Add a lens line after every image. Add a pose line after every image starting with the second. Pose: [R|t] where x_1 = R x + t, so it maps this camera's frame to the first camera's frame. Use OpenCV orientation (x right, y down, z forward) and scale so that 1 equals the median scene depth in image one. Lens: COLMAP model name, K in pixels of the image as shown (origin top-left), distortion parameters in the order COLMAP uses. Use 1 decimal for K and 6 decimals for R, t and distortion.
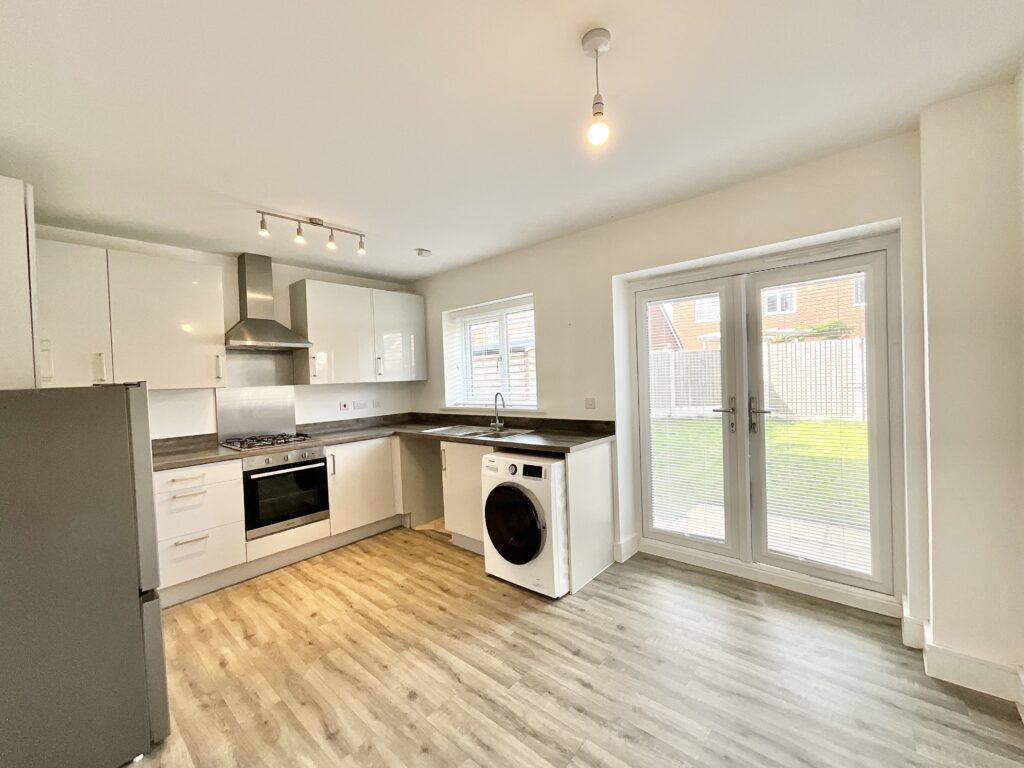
lens RADIAL K [[409.7, 0, 503.5], [0, 409.7, 385.7], [0, 0, 1]] dist [-0.017322, 0.000840]
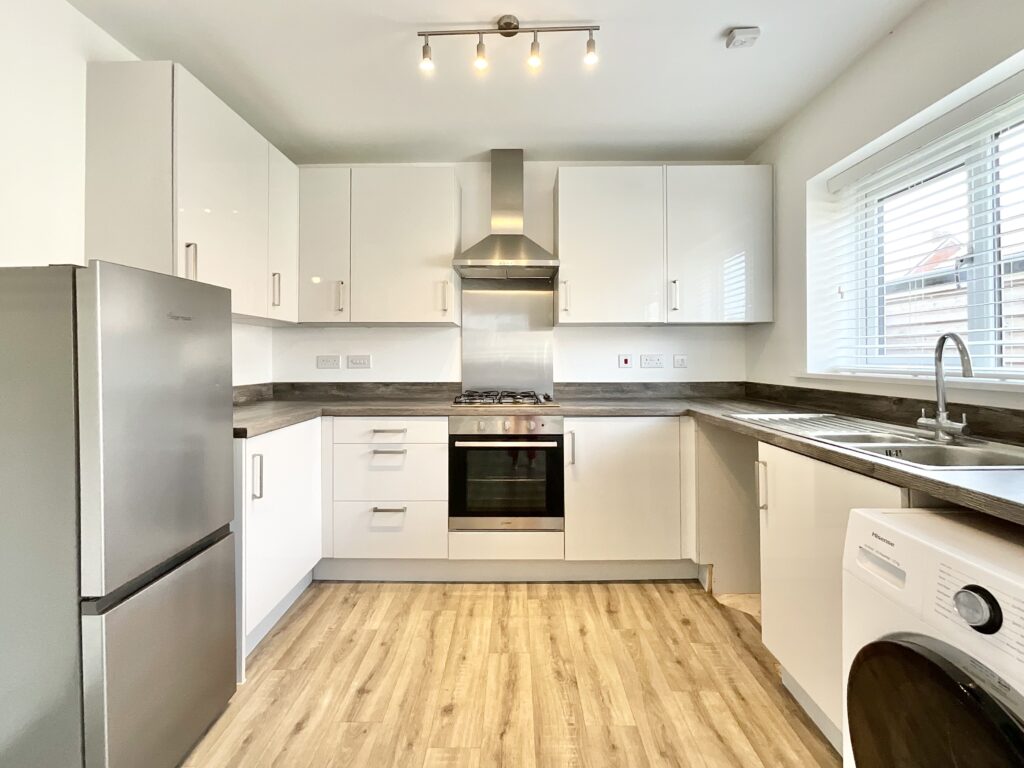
lens RADIAL K [[432.6, 0, 523.0], [0, 432.6, 357.1], [0, 0, 1]] dist [-0.004369, 0.000326]
pose [[0.665859, 0.036424, -0.745188, 0.024065], [-0.039958, 0.999115, 0.013132, 0.052718], [0.745007, 0.021032, 0.666725, 0.544699]]
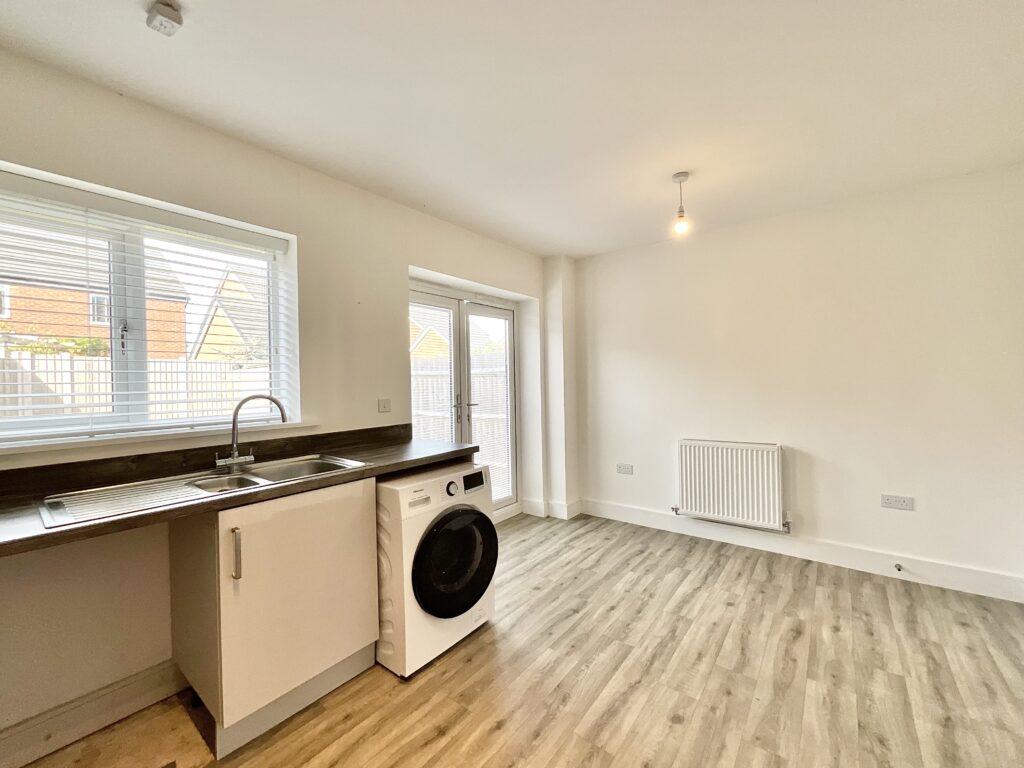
lens RADIAL K [[409.7, 0, 517.4], [0, 409.7, 381.7], [0, 0, 1]] dist [-0.017322, 0.000840]
pose [[-0.061849, 0.038769, 0.997332, -0.629171], [0.046248, 0.998283, -0.035938, 0.037226], [-0.997013, 0.043901, -0.063536, 0.788049]]
